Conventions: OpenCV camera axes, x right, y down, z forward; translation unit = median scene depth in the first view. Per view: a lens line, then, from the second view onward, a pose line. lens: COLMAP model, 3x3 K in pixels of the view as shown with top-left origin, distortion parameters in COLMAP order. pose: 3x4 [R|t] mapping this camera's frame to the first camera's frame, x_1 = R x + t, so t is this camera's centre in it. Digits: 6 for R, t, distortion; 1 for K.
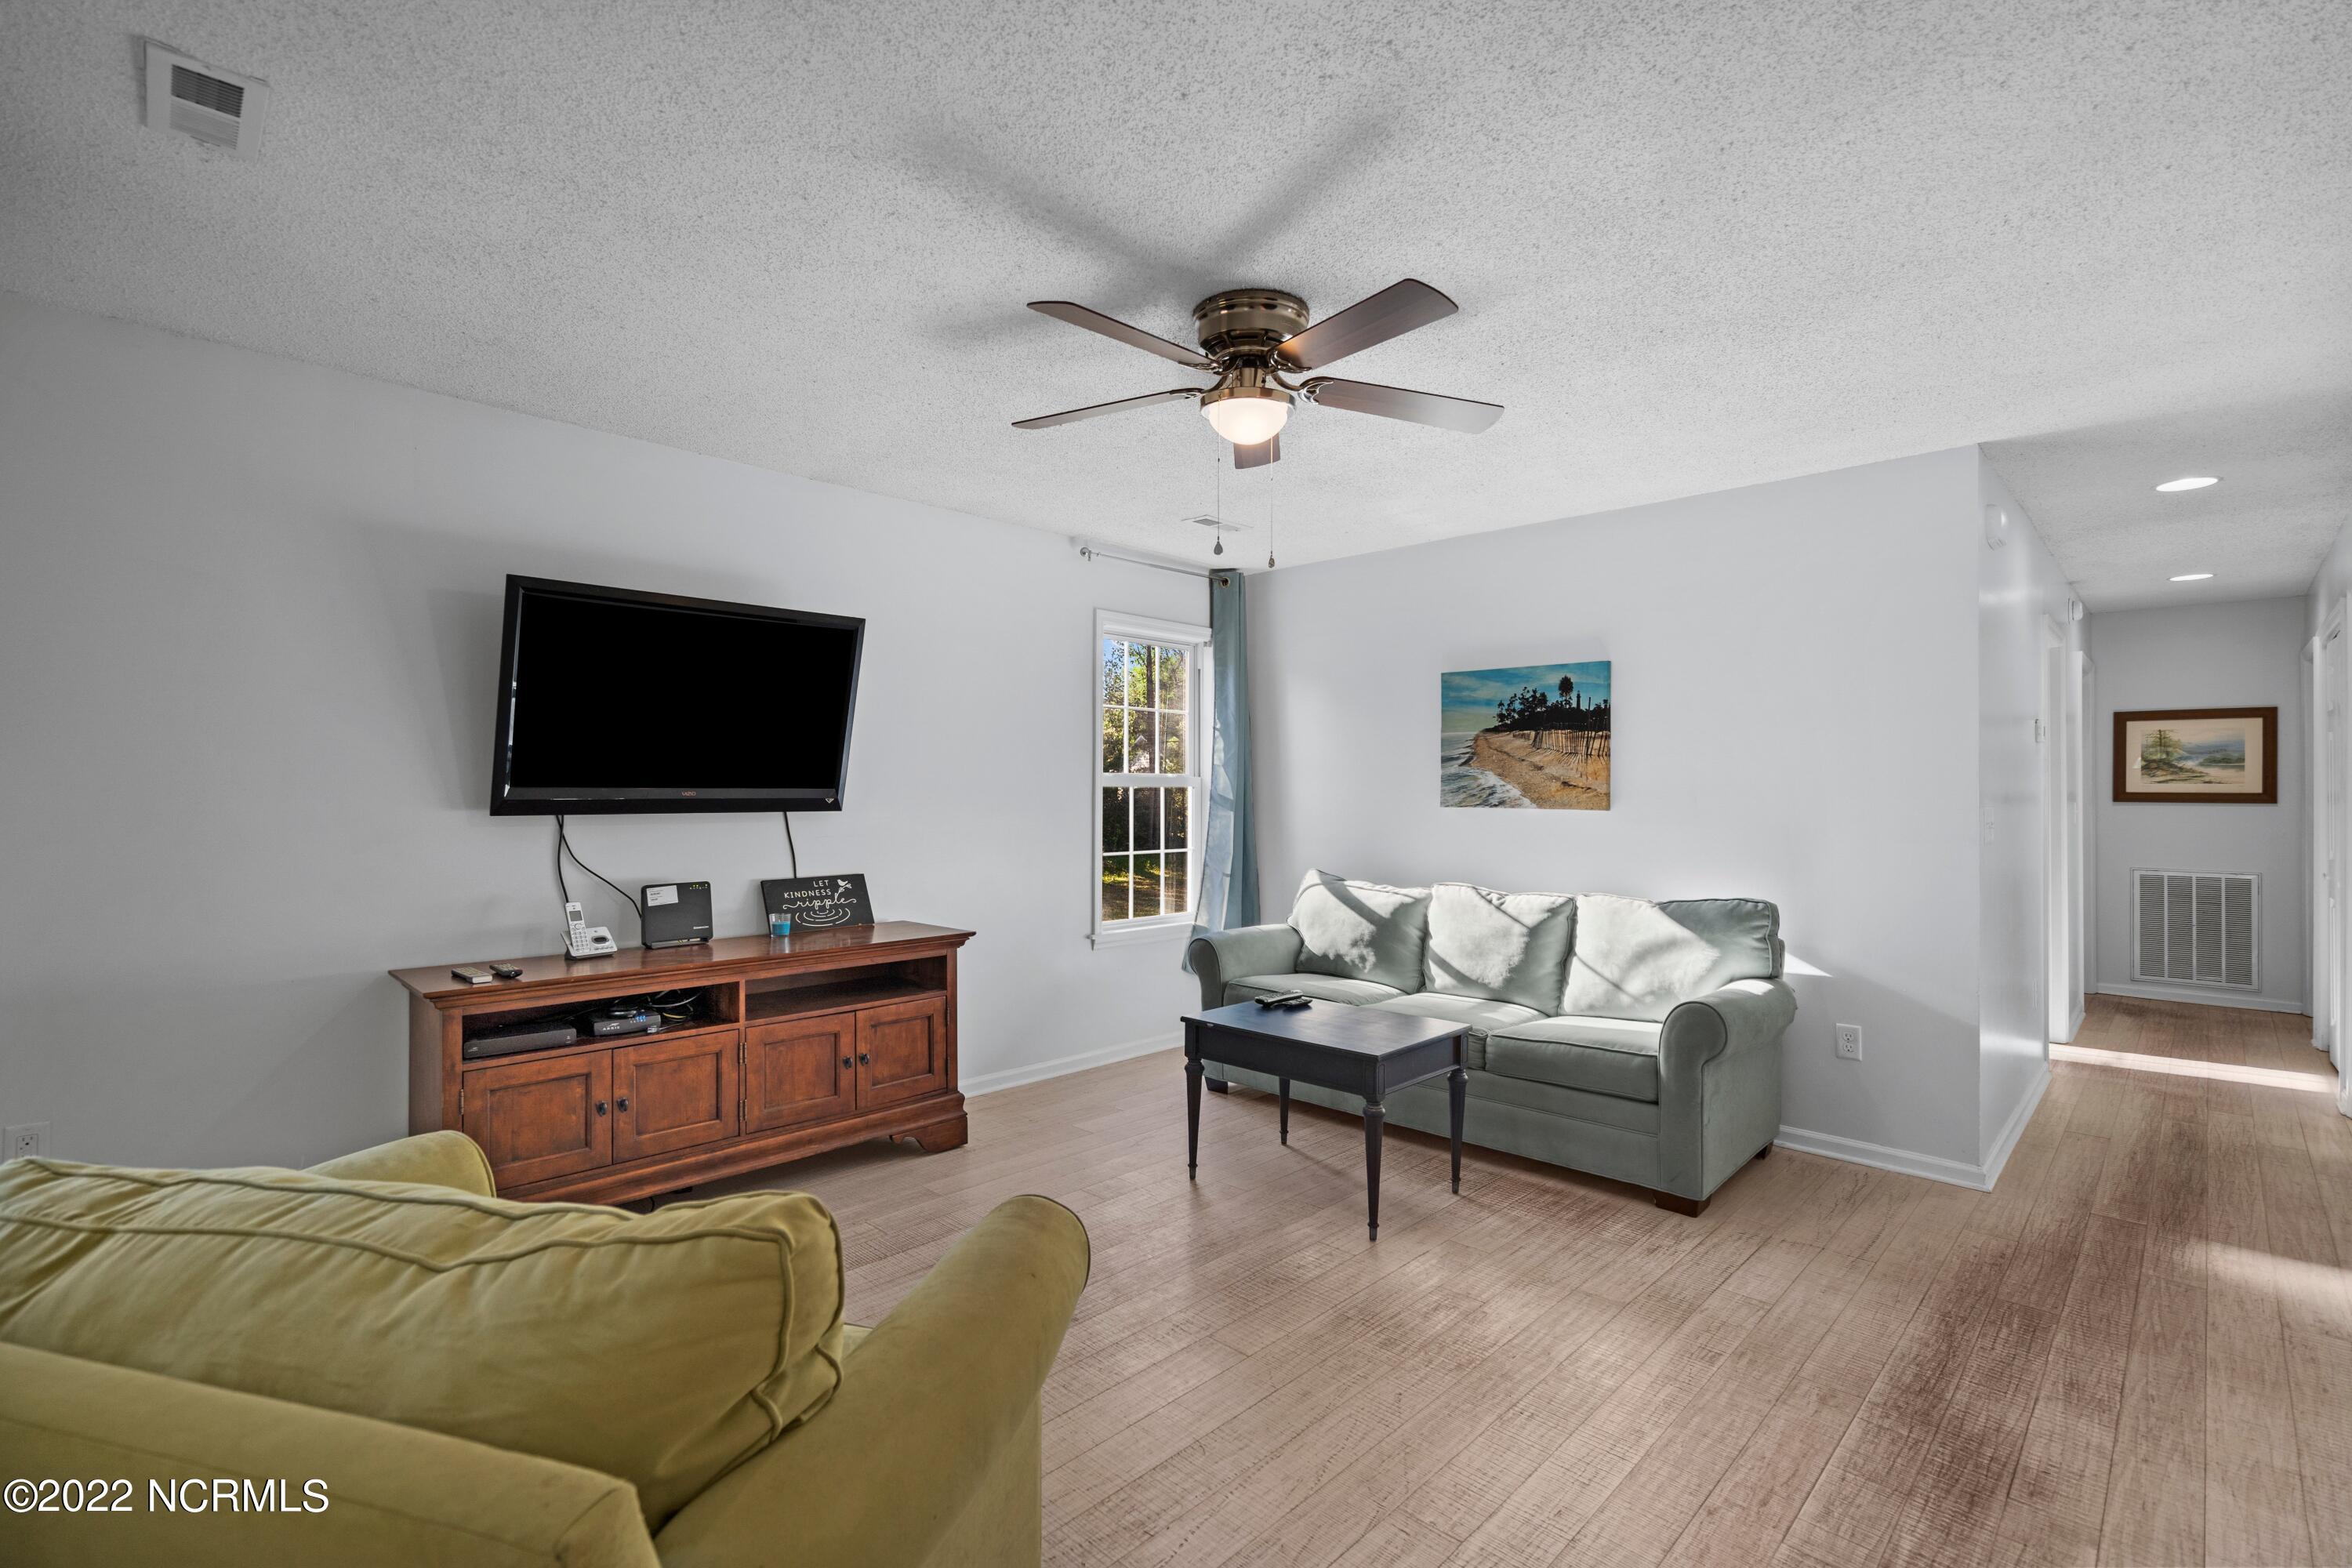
lens RADIAL K [[1072.3, 0, 1165.4], [0, 1072.3, 789.4], [0, 0, 1]] dist [-0.001637, -0.000628]
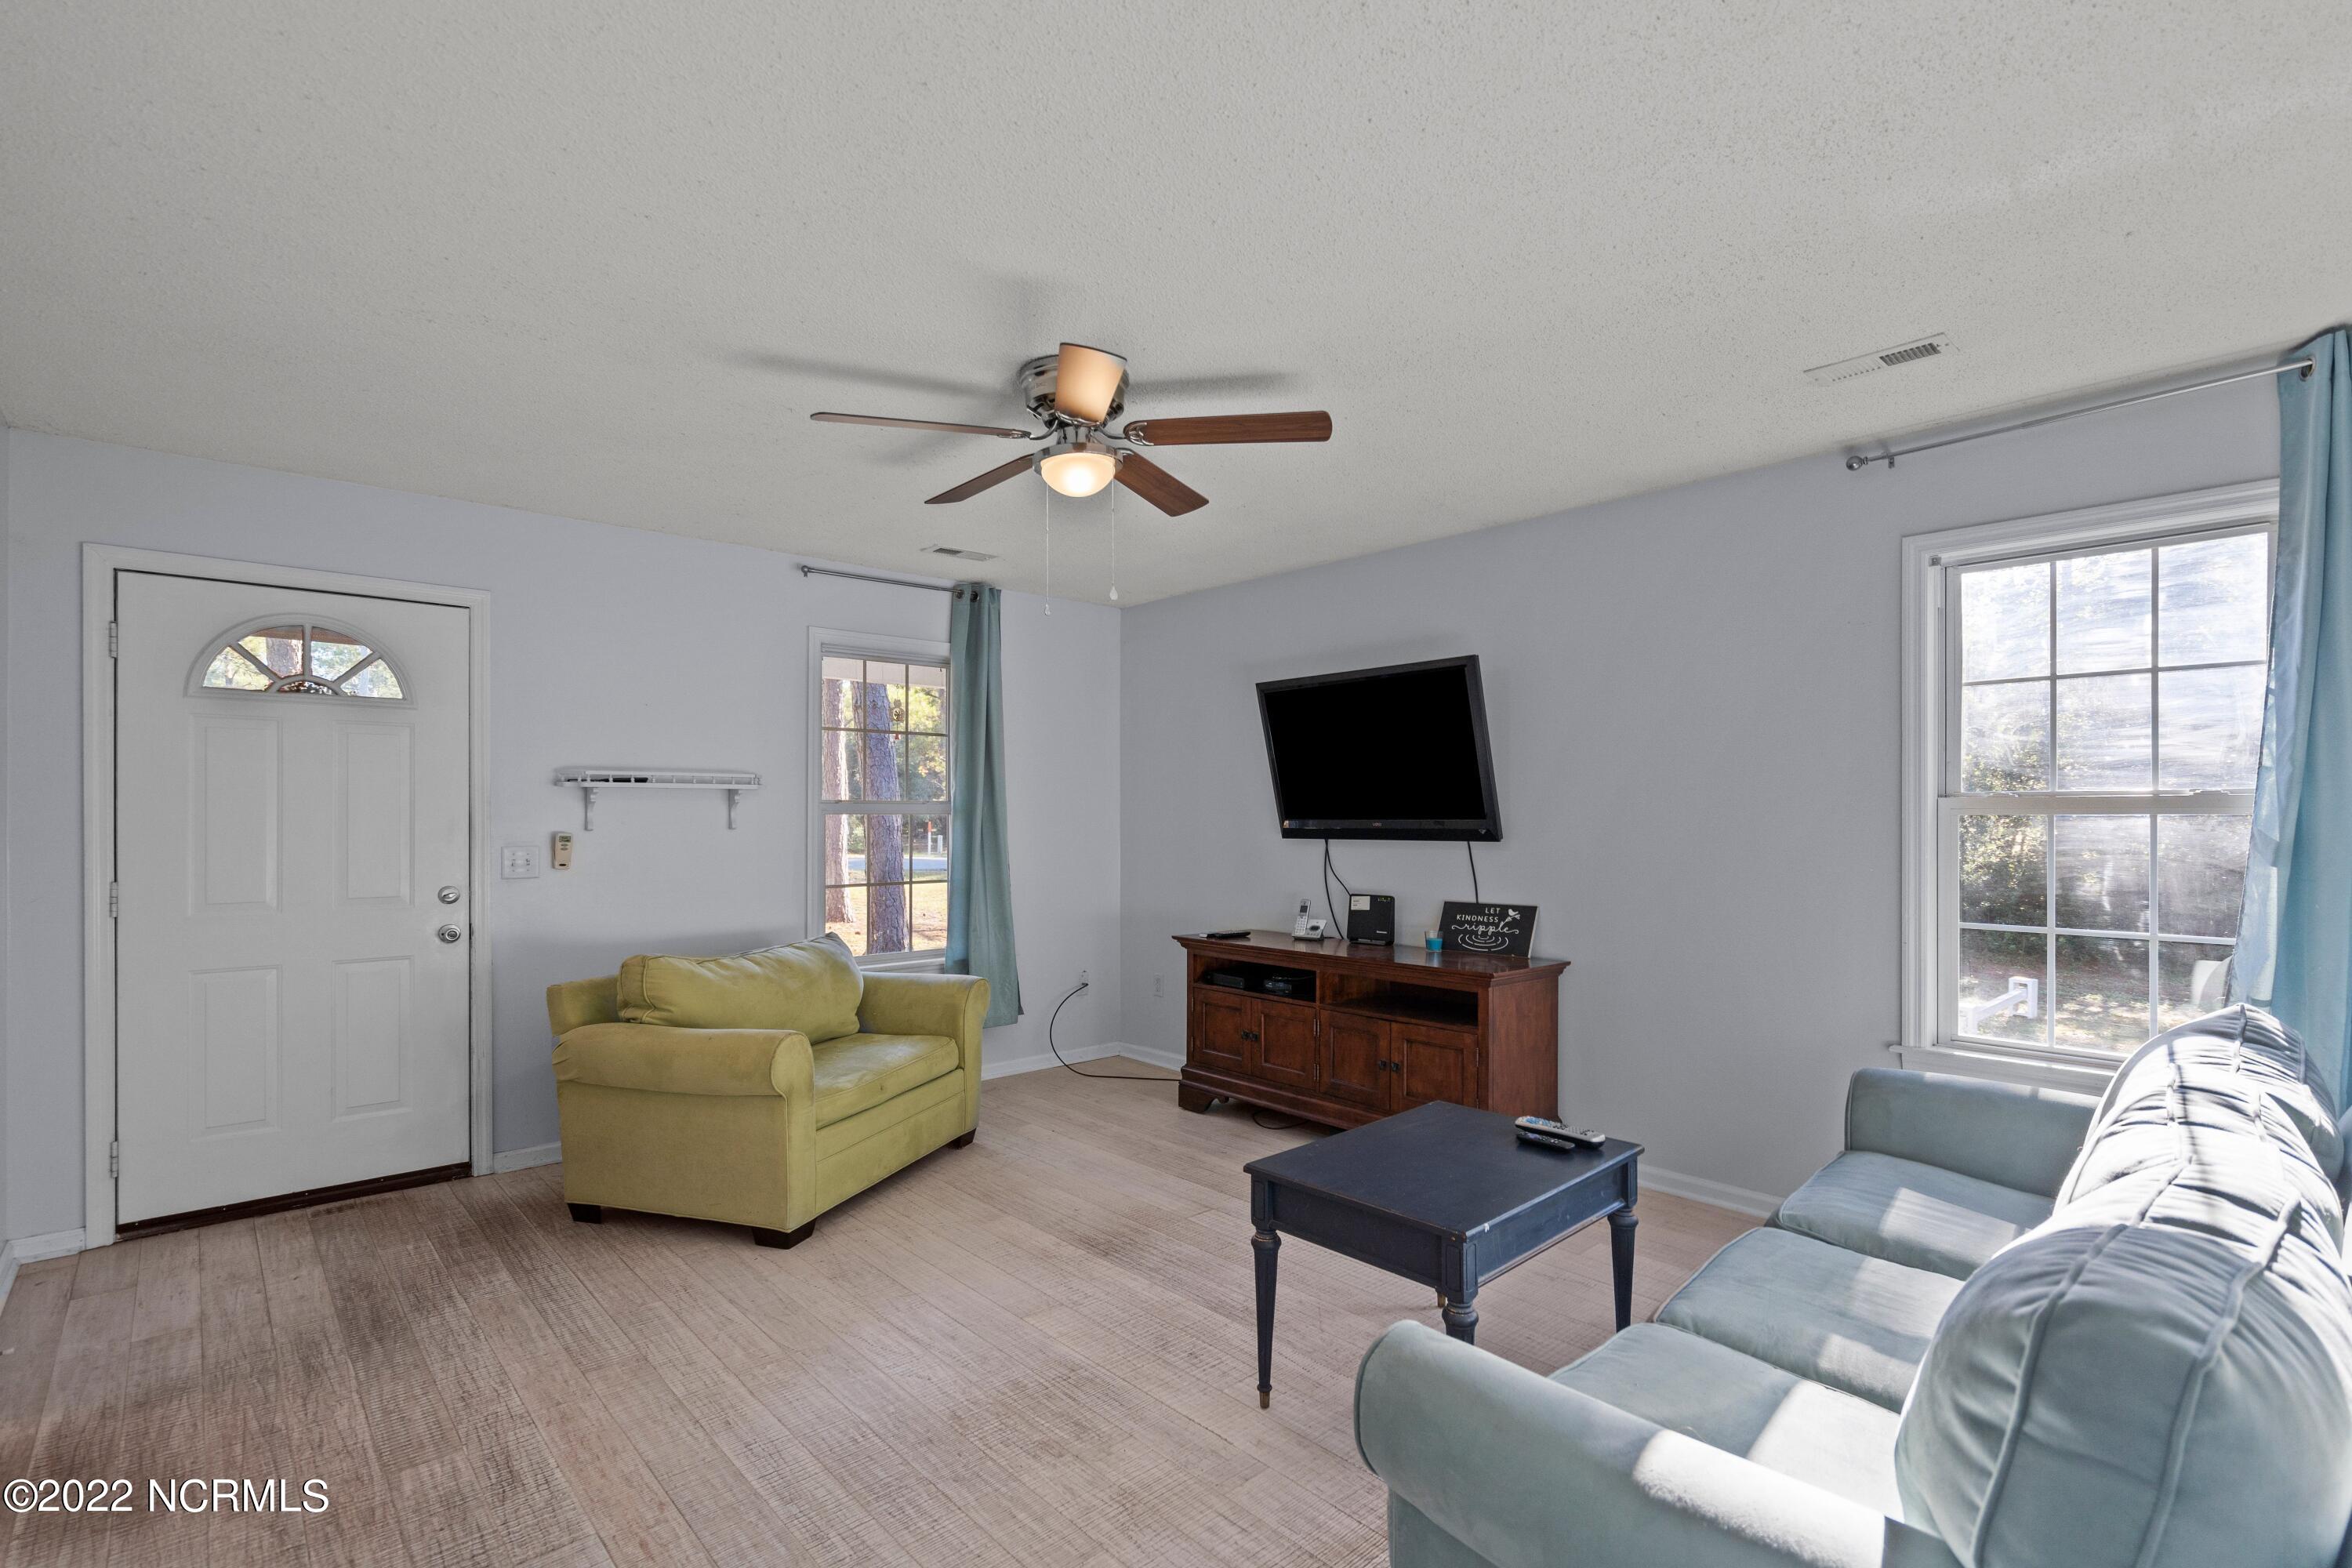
lens RADIAL K [[1072.3, 0, 1179.3], [0, 1072.3, 818.7], [0, 0, 1]] dist [-0.001637, -0.000628]
pose [[-0.052599, -0.001996, -0.998614, 0.814916], [0.002060, 0.999996, -0.002107, -0.000180], [0.998614, -0.002167, -0.052595, 0.828981]]
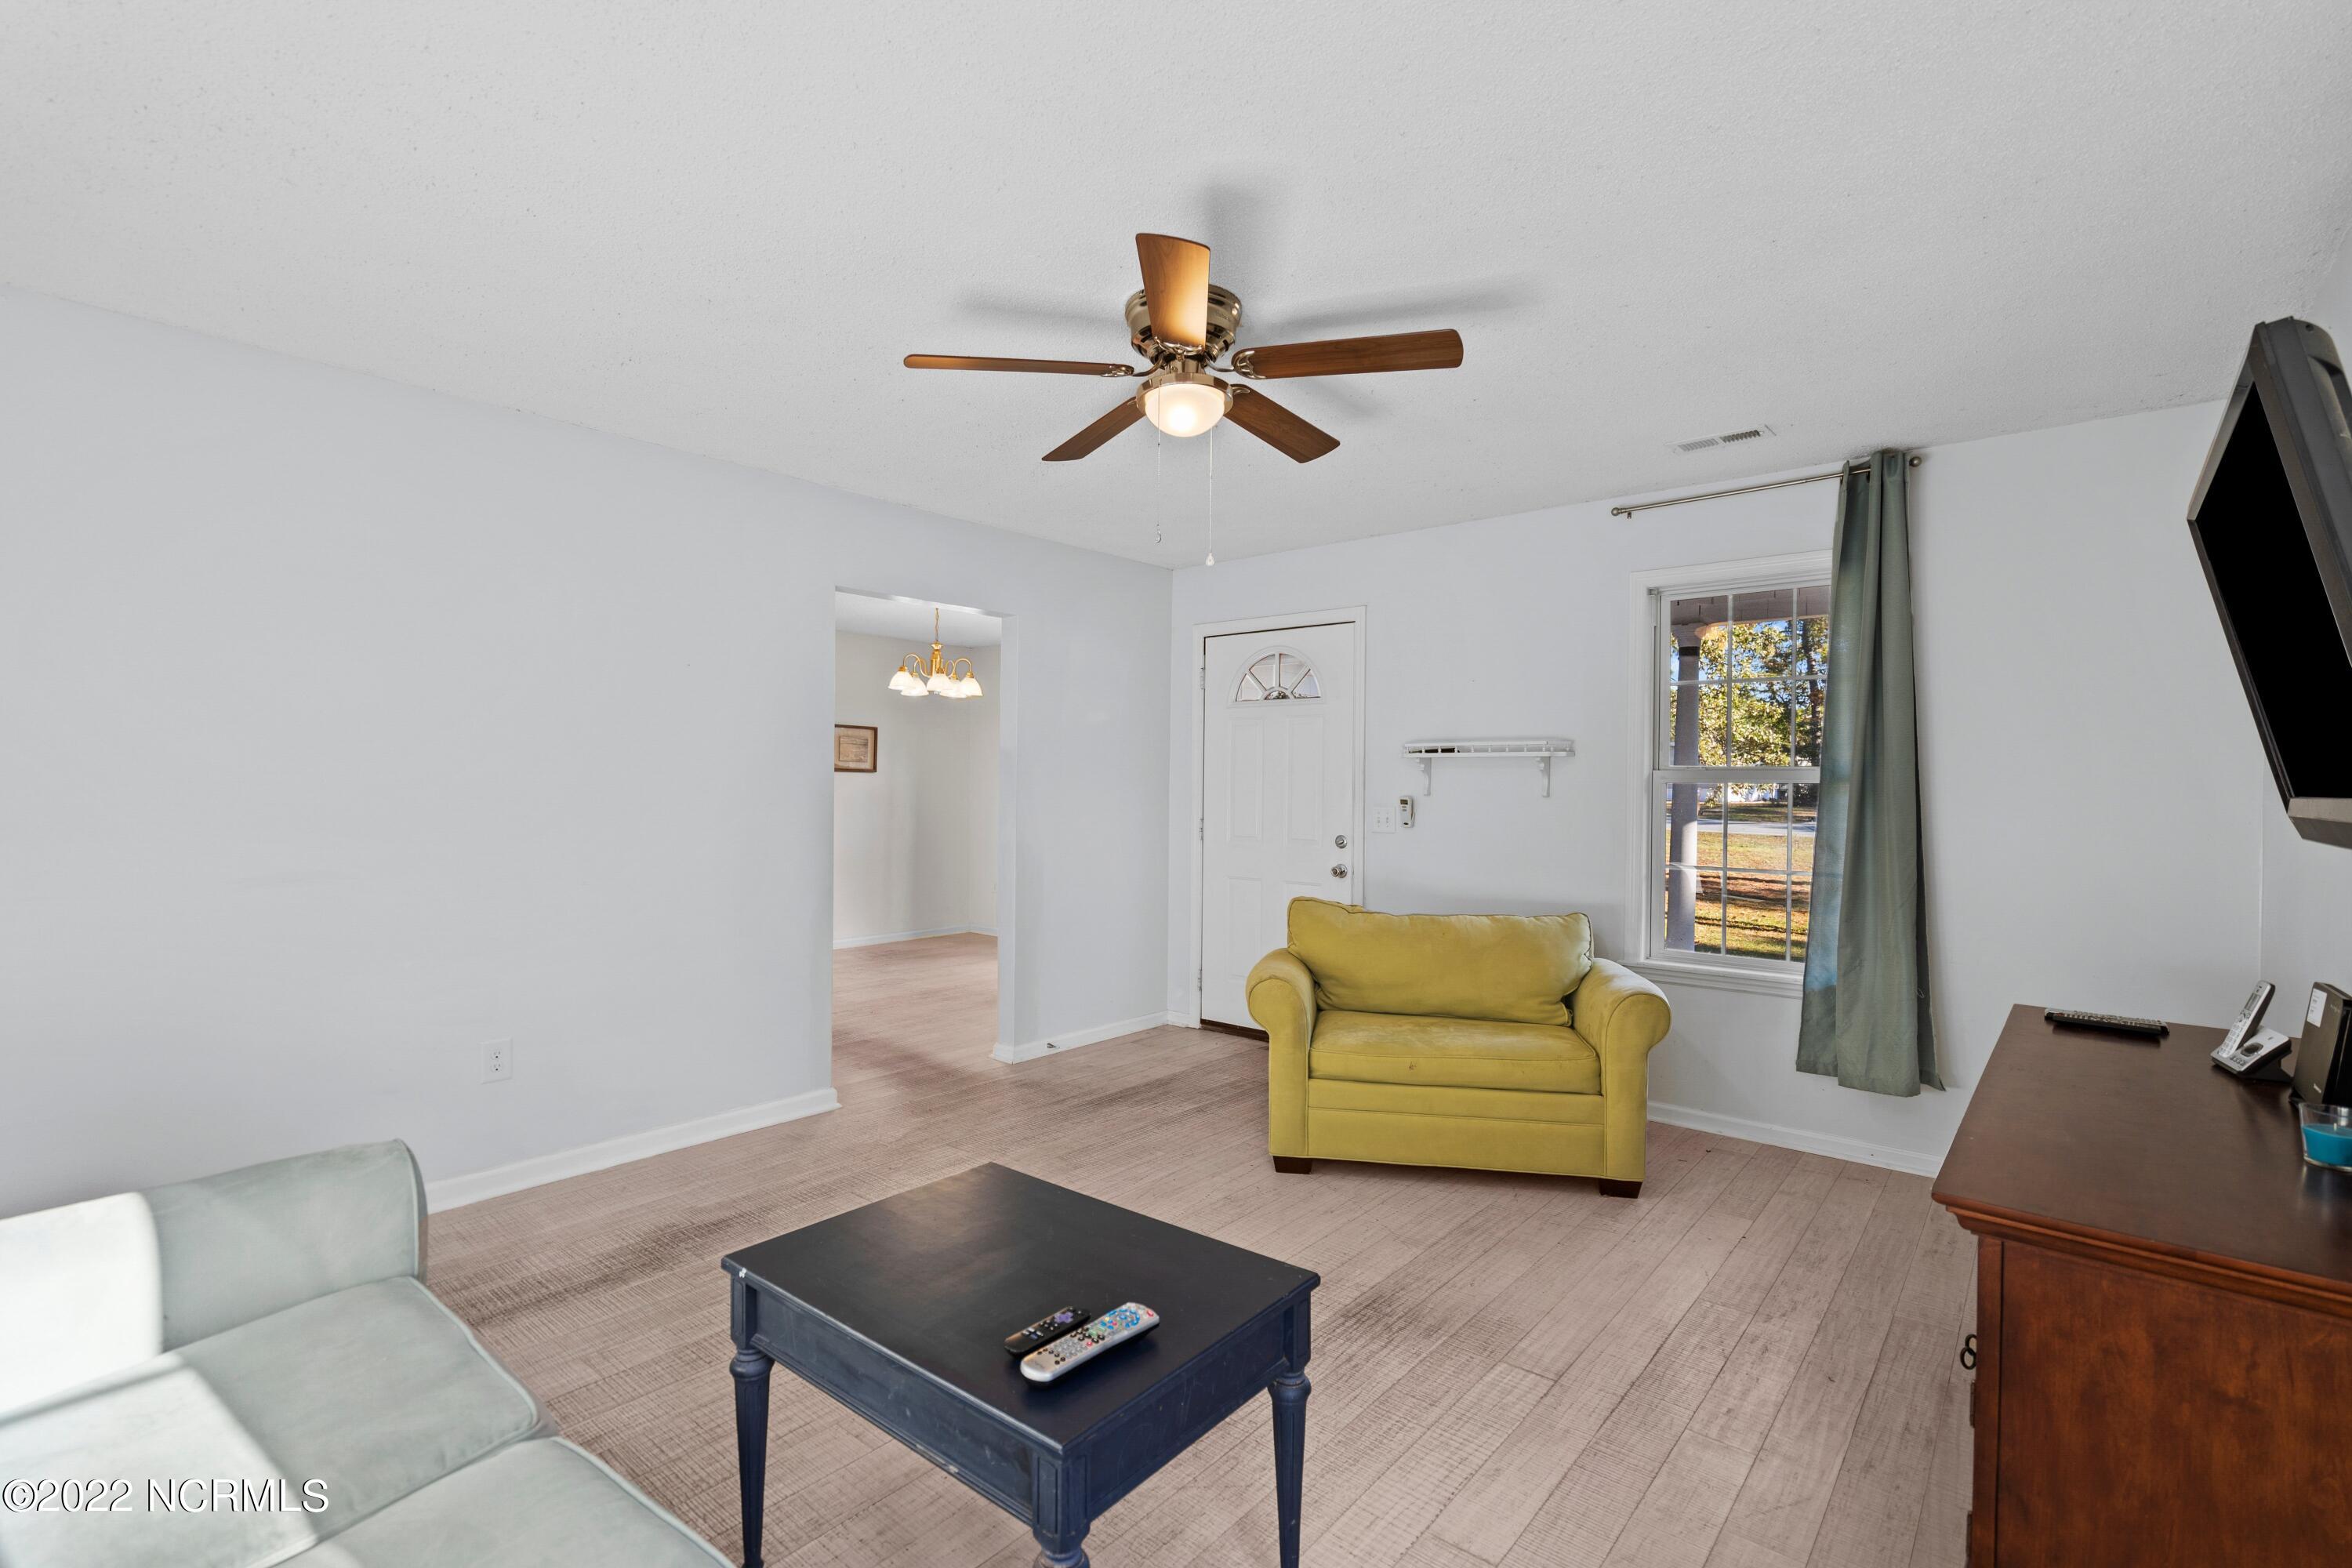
lens RADIAL K [[1072.3, 0, 1187.2], [0, 1072.3, 782.0], [0, 0, 1]] dist [-0.001637, -0.000628]
pose [[-0.996491, -0.008526, -0.083266, 0.120611], [-0.008683, 0.999961, 0.001525, -0.006946], [0.083249, 0.002242, -0.996526, 1.429852]]
